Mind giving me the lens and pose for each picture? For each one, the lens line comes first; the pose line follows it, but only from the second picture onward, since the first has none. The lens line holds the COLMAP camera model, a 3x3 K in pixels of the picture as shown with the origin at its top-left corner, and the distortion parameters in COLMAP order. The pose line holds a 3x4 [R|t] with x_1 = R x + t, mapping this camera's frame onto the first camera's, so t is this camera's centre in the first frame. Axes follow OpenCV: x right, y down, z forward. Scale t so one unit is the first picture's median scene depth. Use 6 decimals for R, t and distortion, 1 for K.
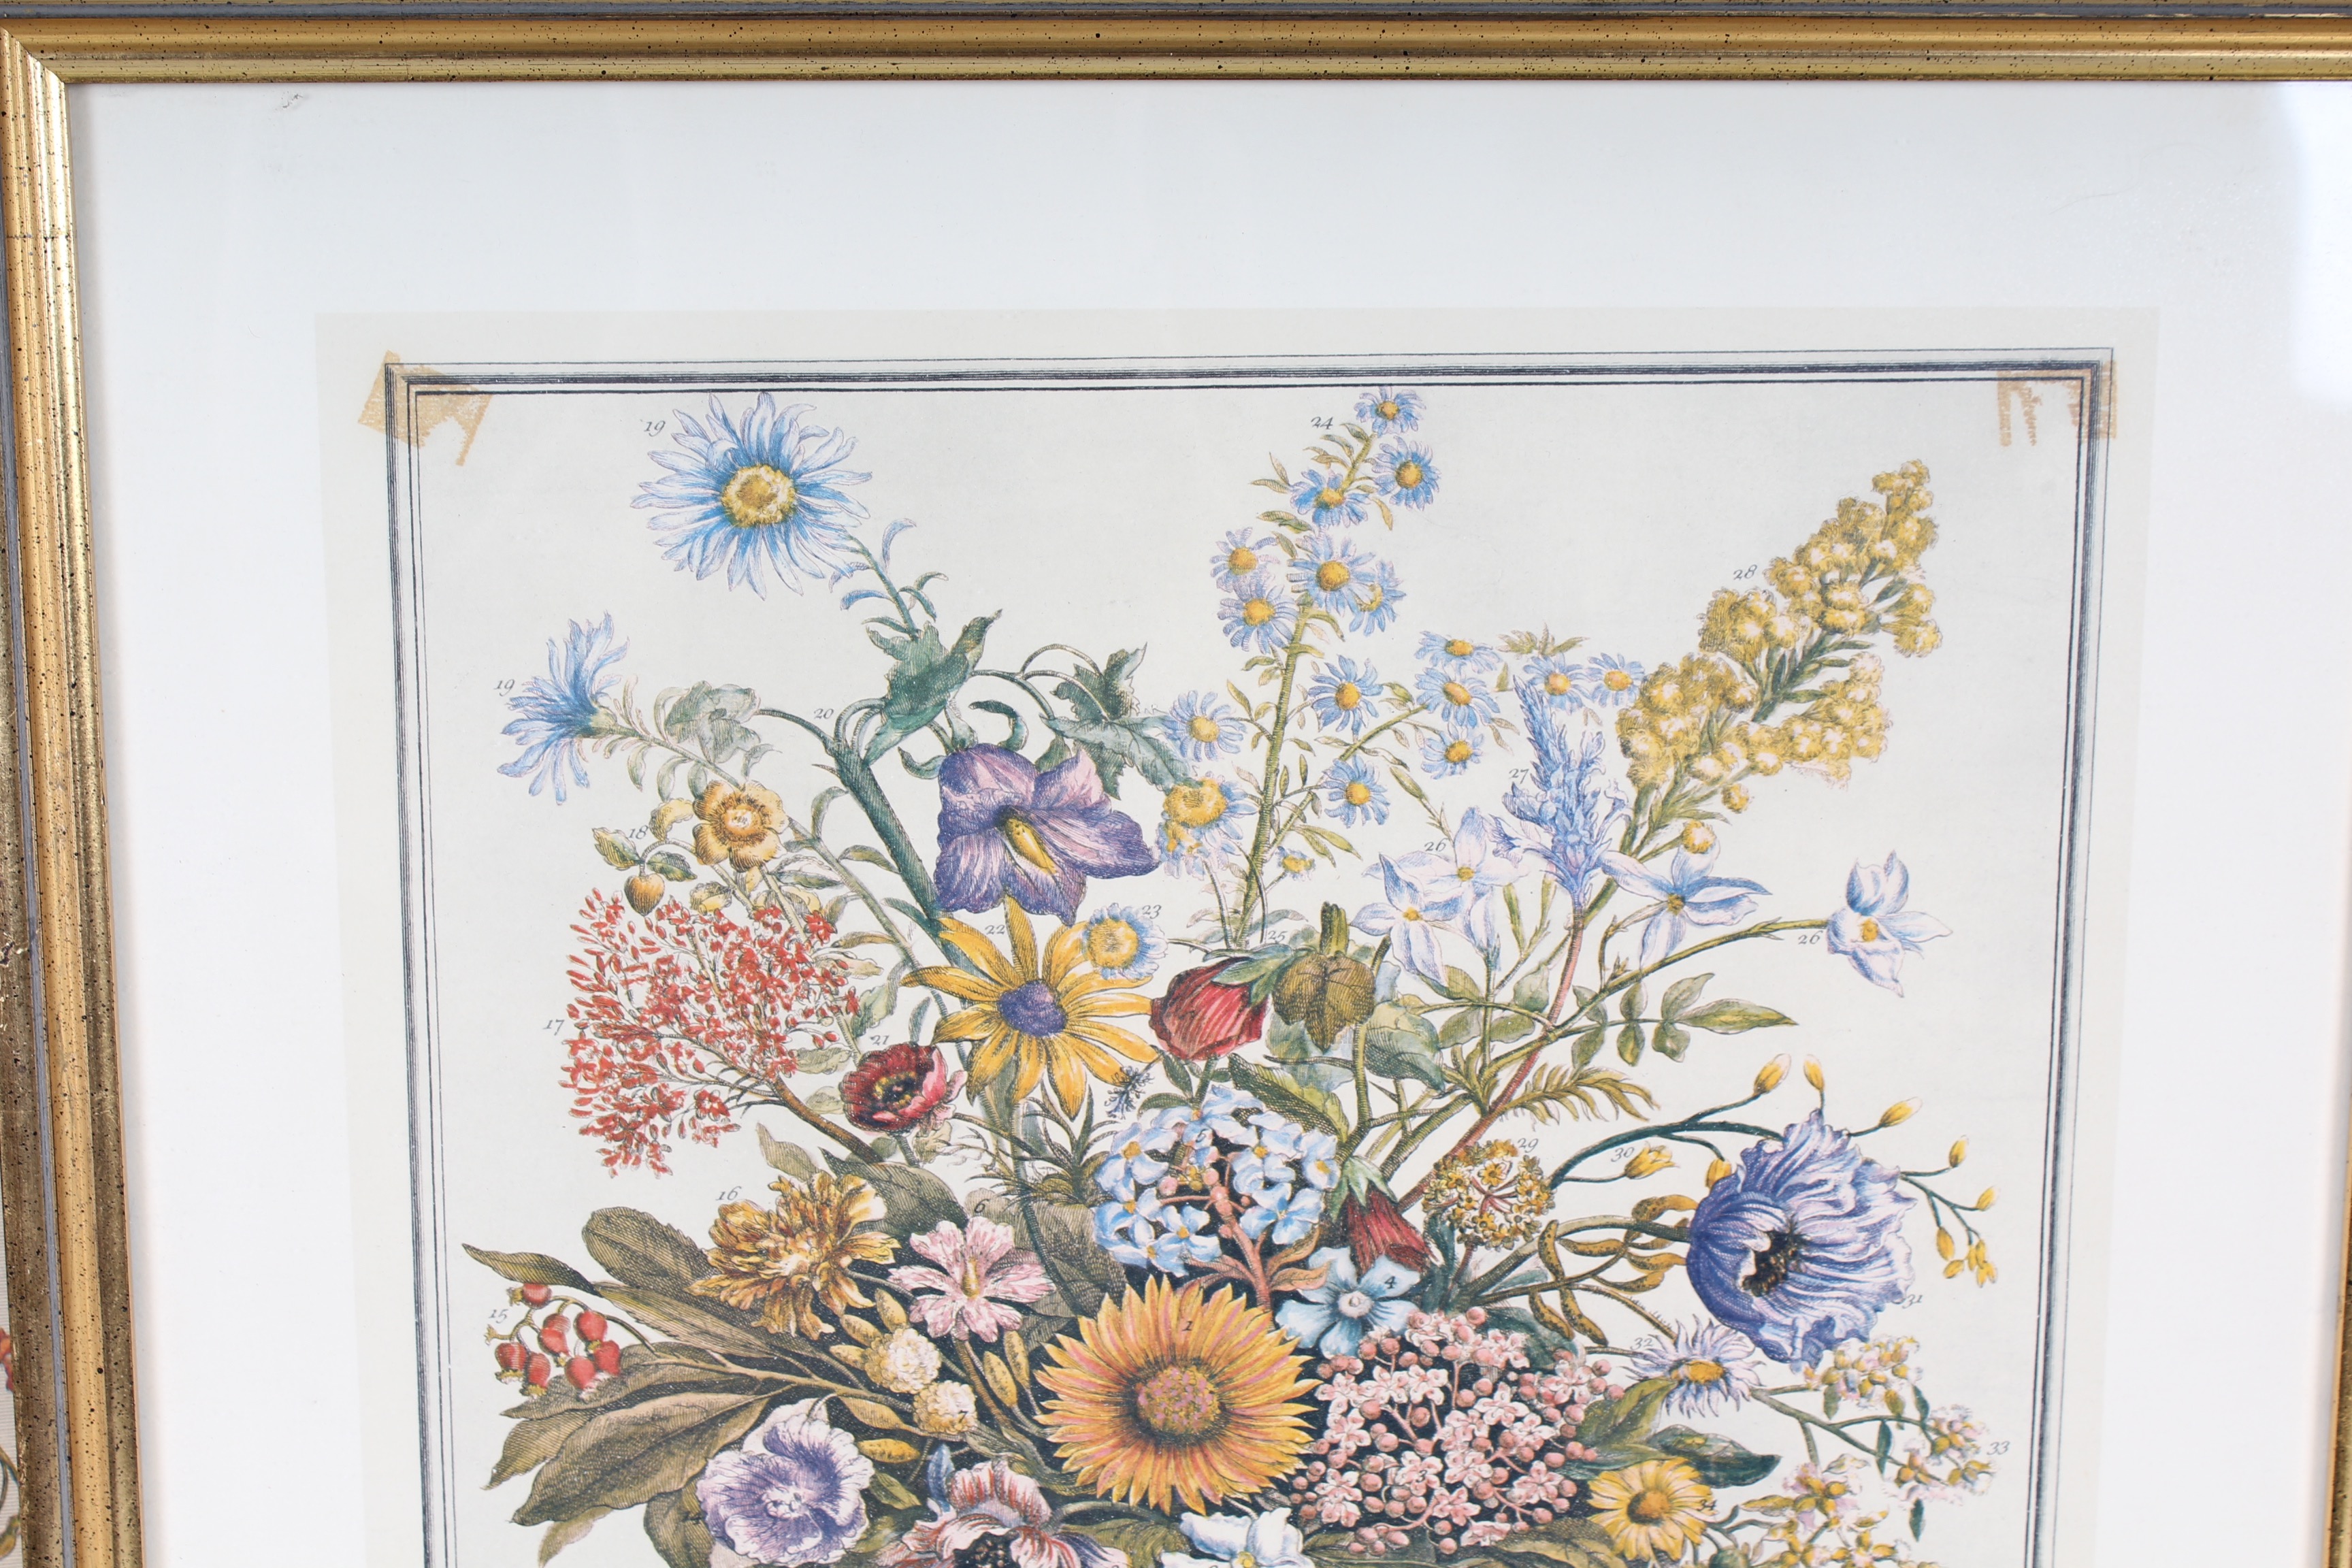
lens RADIAL K [[3920.9, 0, 1183.2], [0, 3920.9, 811.3], [0, 0, 1]] dist [-0.026198, 0.000000]
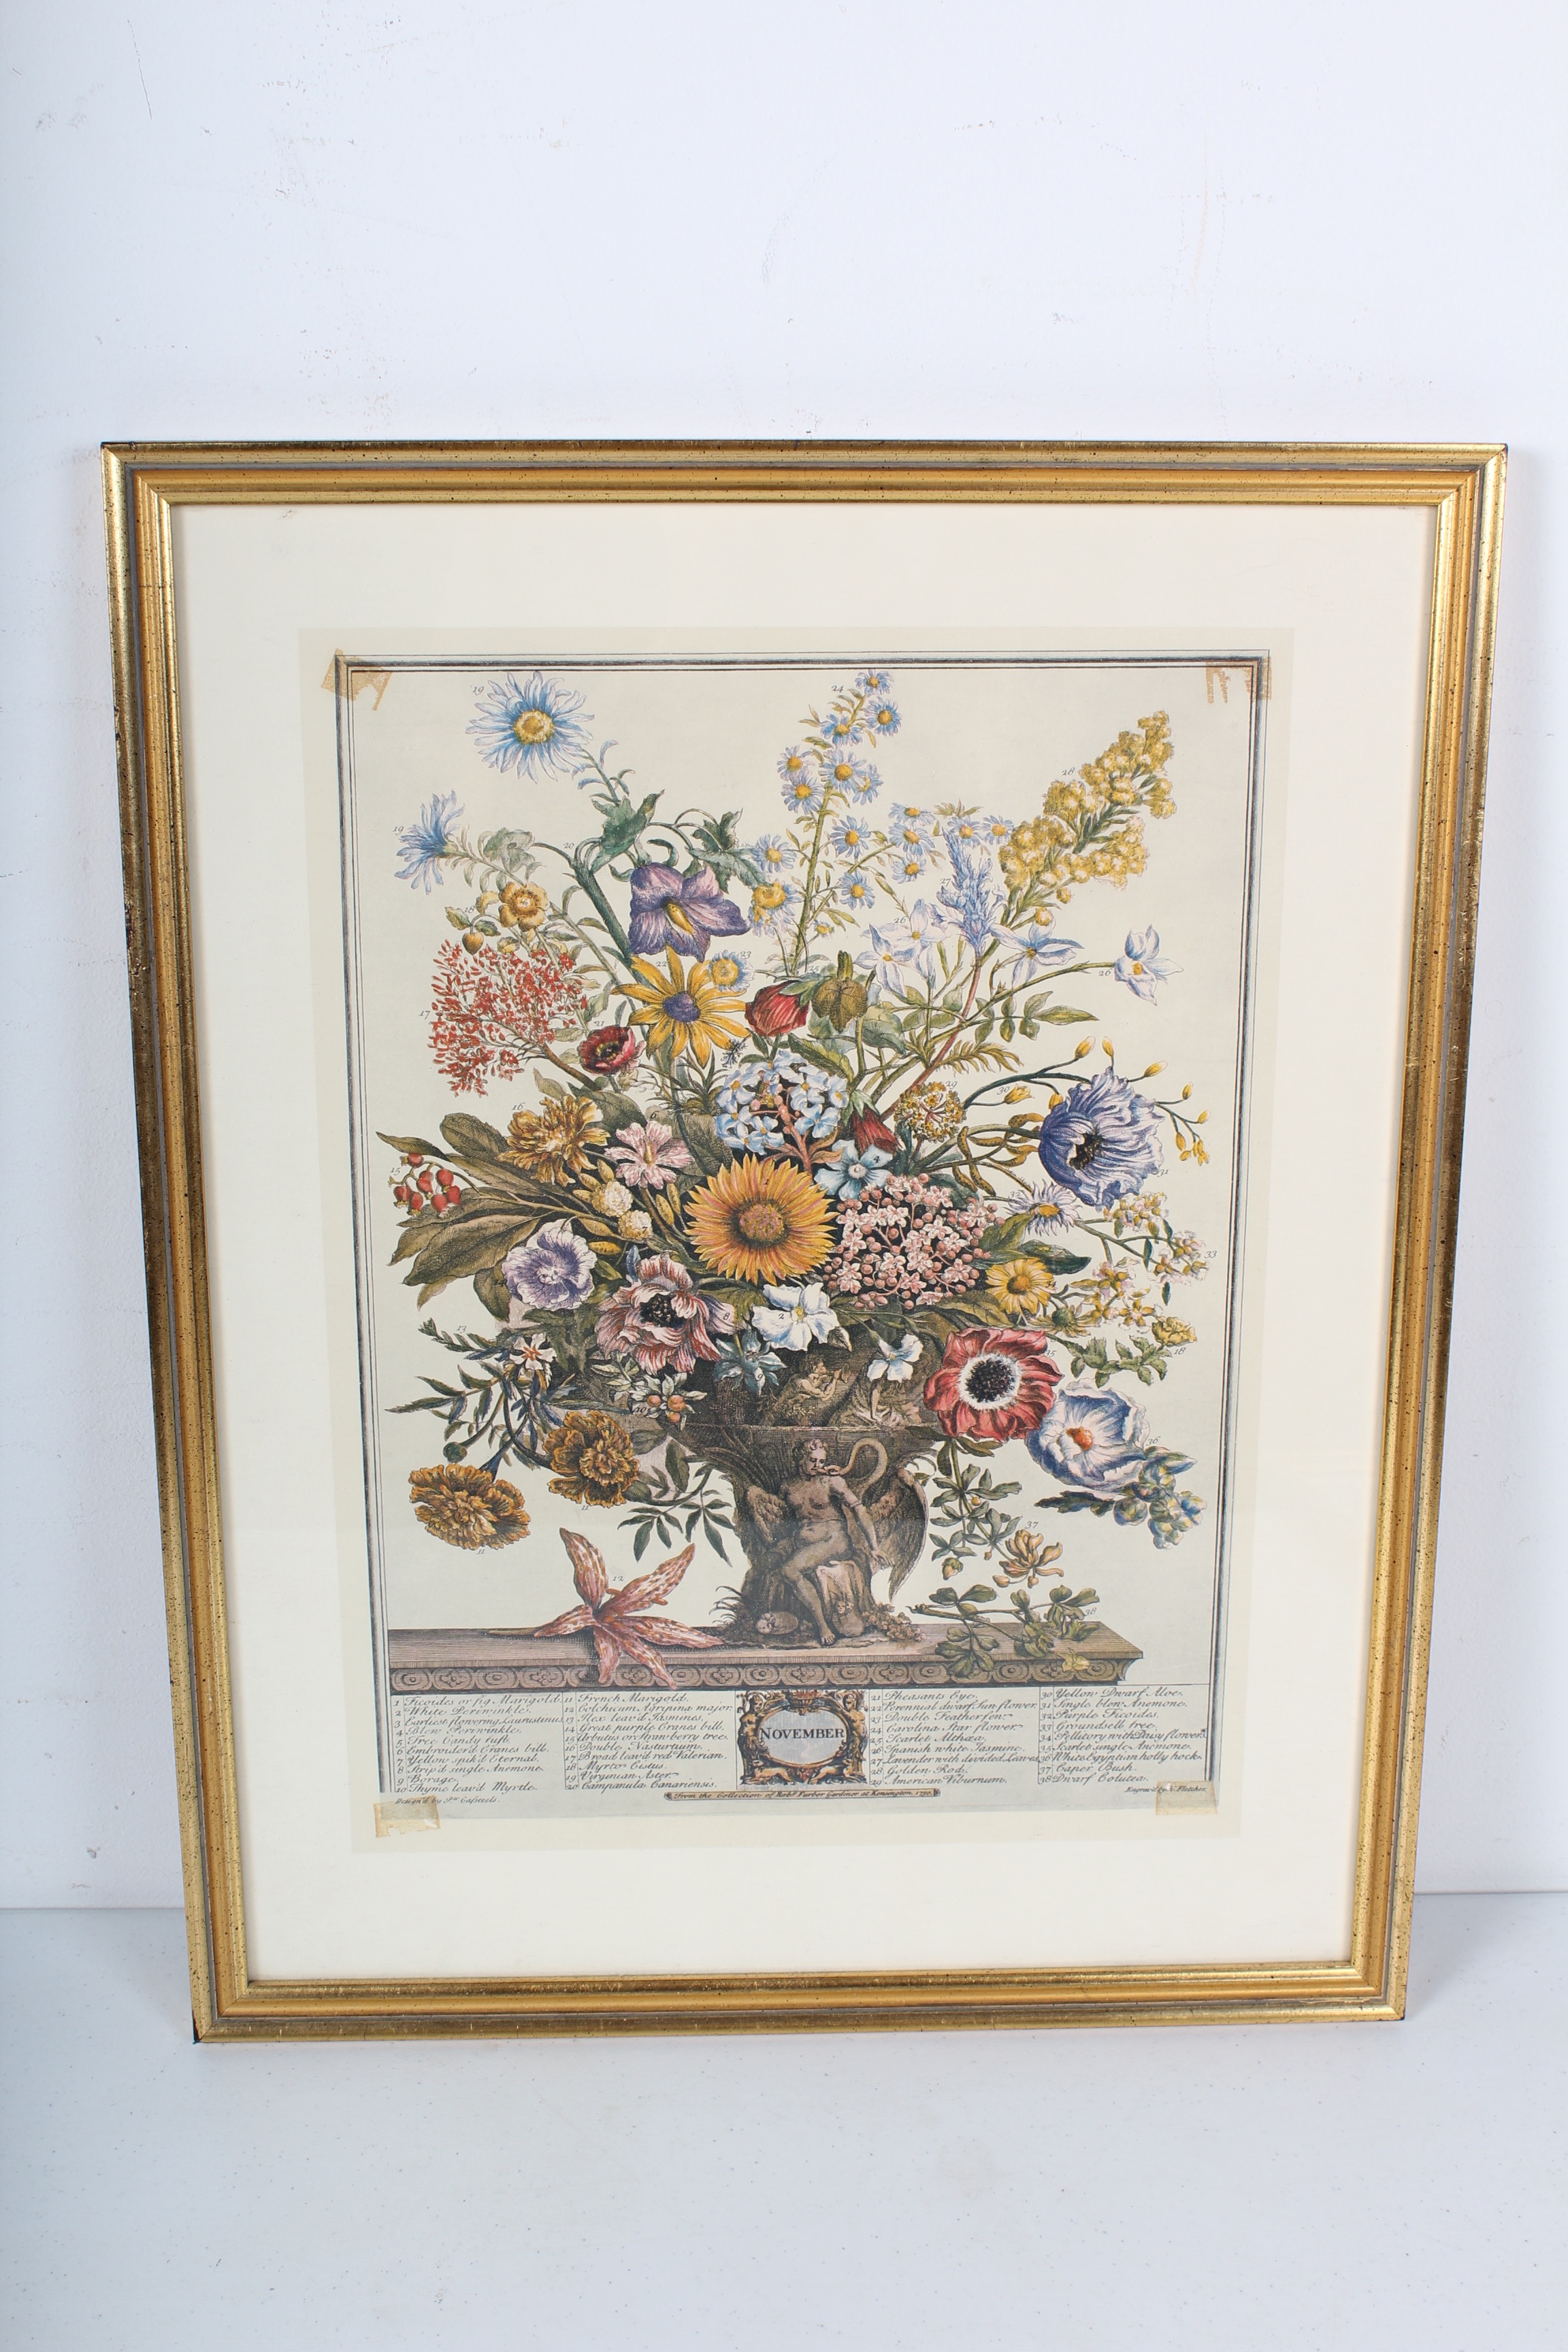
lens RADIAL K [[2733.6, 0, 812.8], [0, 2733.6, 1144.2], [0, 0, 1]] dist [-0.093936, 0.000000]
pose [[0.999552, 0.006983, -0.029101, 0.061010], [-0.005469, 0.998644, 0.051776, 0.047488], [0.029423, -0.051593, 0.998235, -0.287013]]
